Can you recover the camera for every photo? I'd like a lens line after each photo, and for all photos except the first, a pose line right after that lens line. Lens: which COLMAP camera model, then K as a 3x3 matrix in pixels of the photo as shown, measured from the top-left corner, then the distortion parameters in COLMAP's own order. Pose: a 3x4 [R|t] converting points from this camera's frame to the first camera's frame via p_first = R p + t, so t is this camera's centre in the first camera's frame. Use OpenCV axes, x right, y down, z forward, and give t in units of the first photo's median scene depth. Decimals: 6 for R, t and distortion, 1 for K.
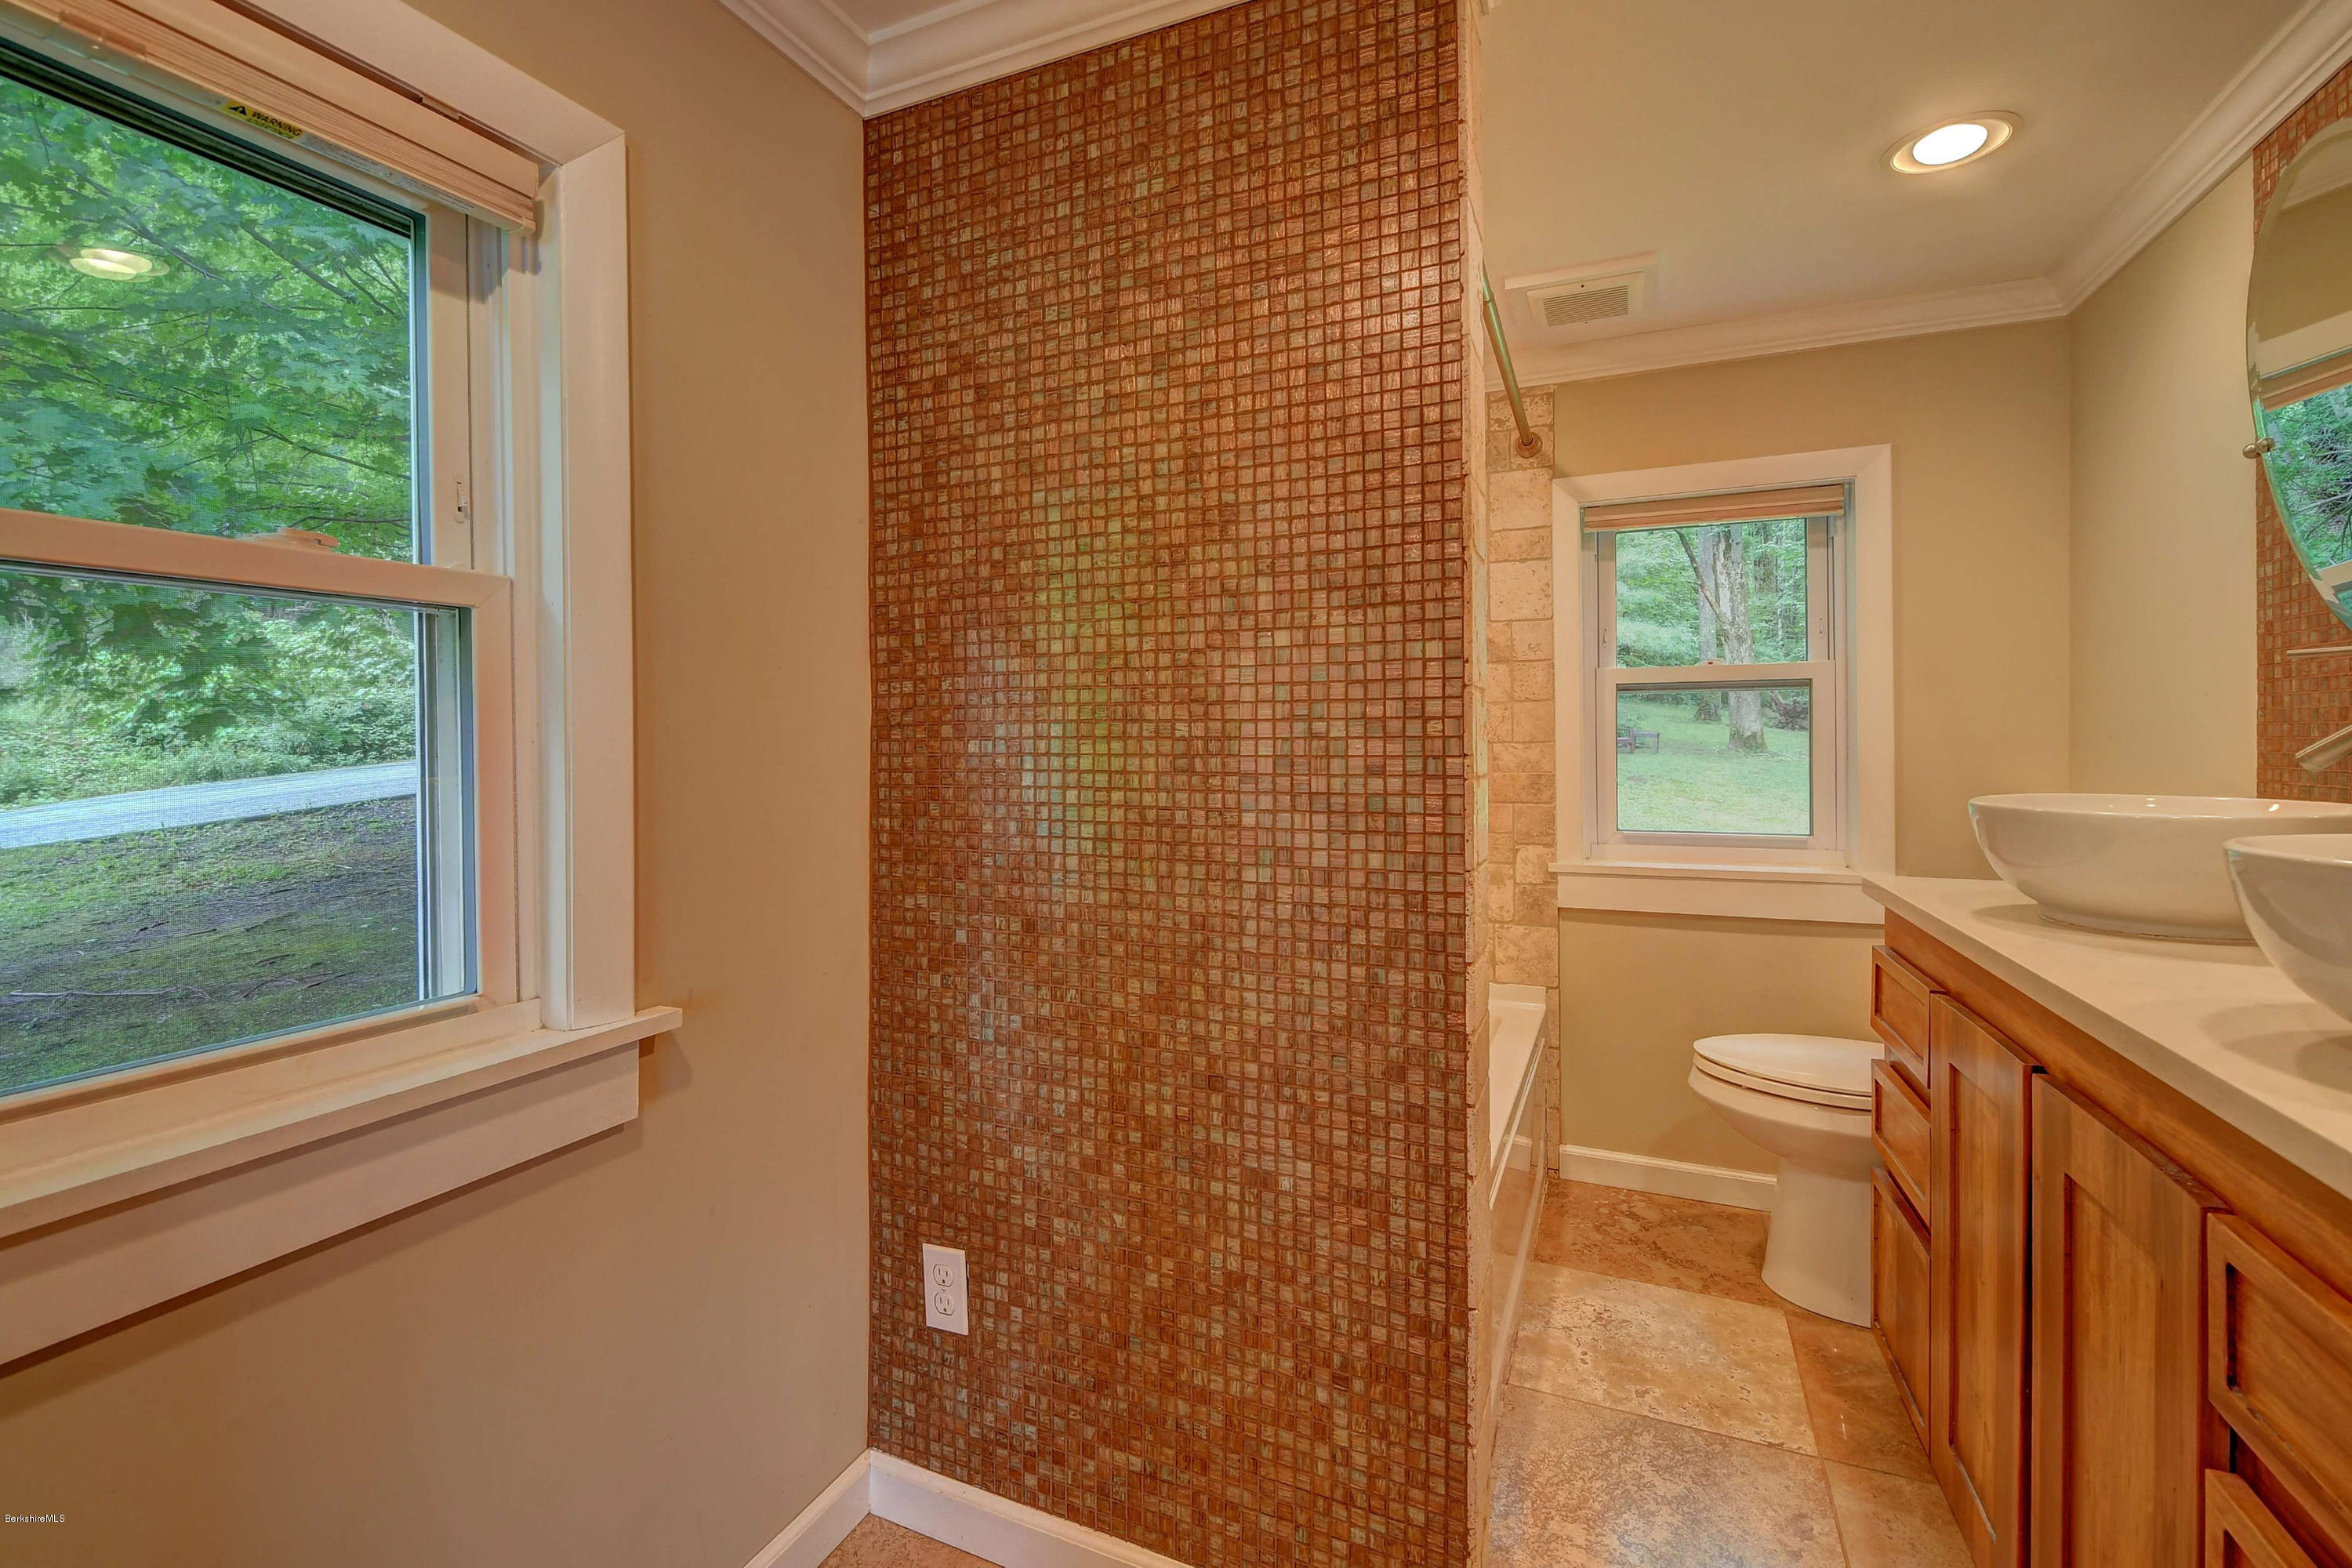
lens RADIAL K [[1042.3, 0, 1169.2], [0, 1042.3, 742.3], [0, 0, 1]] dist [0.026143, -0.015076]
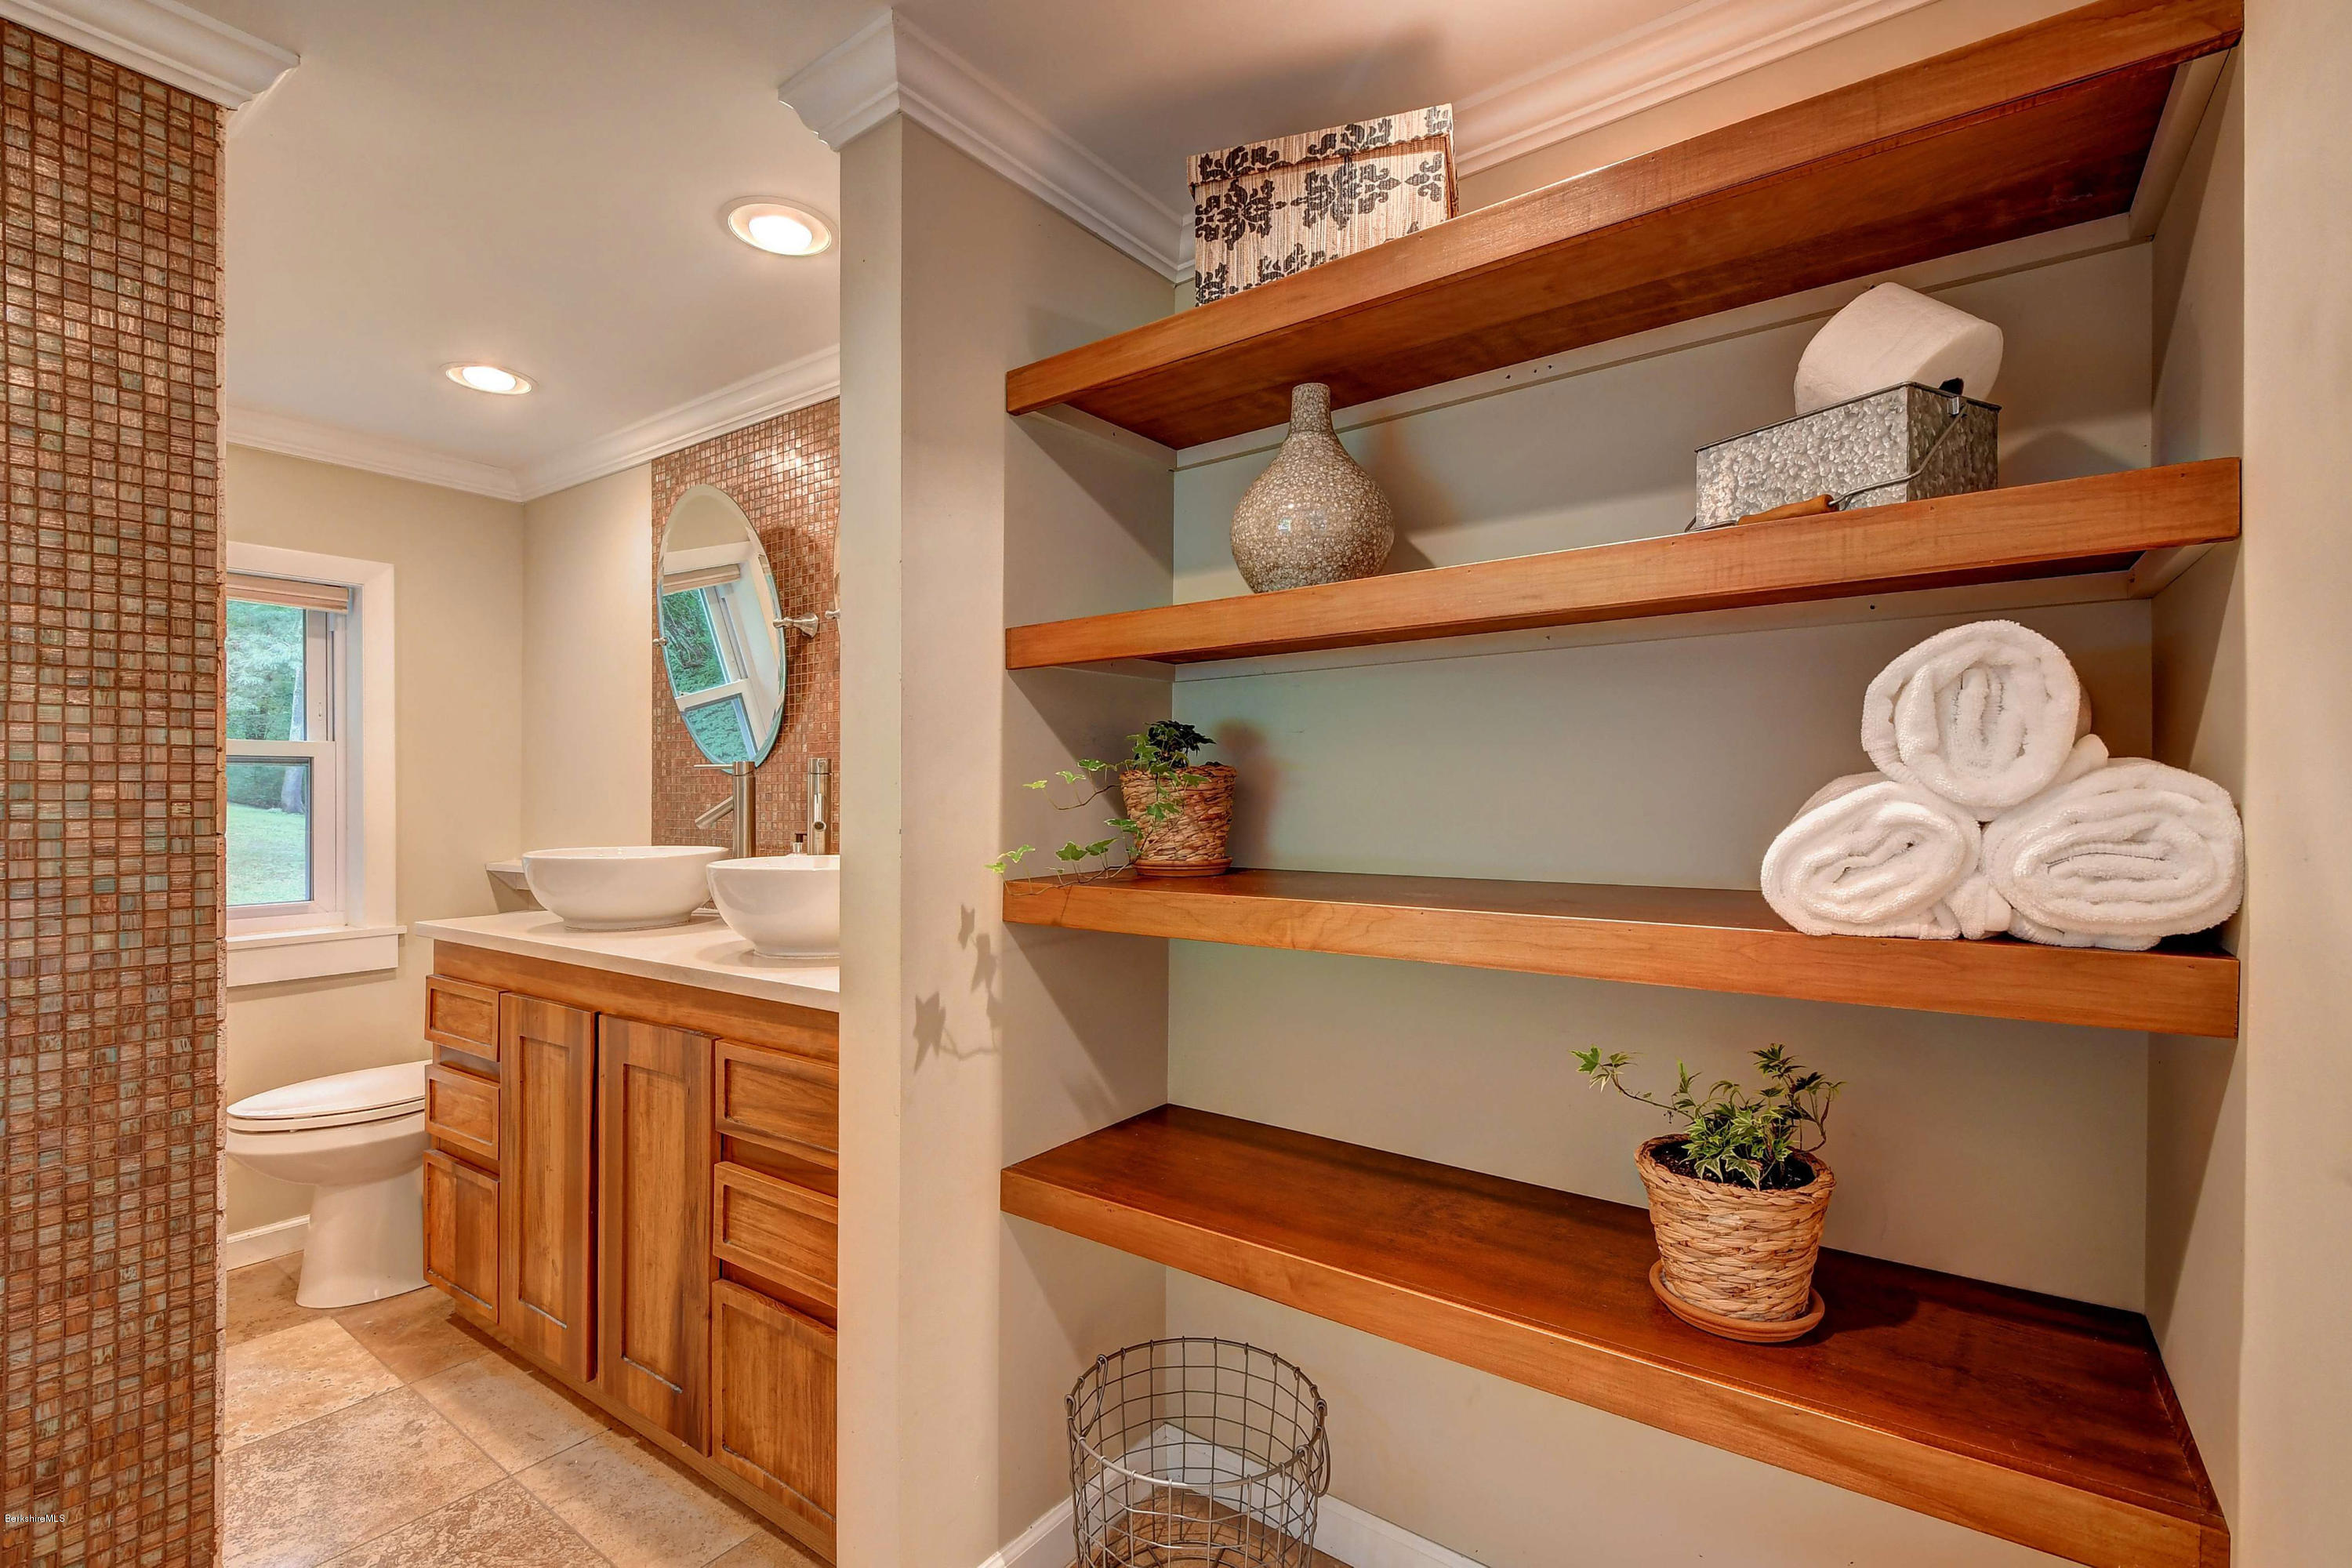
lens RADIAL K [[1040.6, 0, 1176.0], [0, 1040.6, 784.0], [0, 0, 1]] dist [-0.000882, -0.000368]
pose [[0.204272, 0.017549, 0.978757, -0.576580], [0.005540, 0.999803, -0.019082, -0.014016], [-0.978898, 0.009320, 0.204135, -0.219539]]
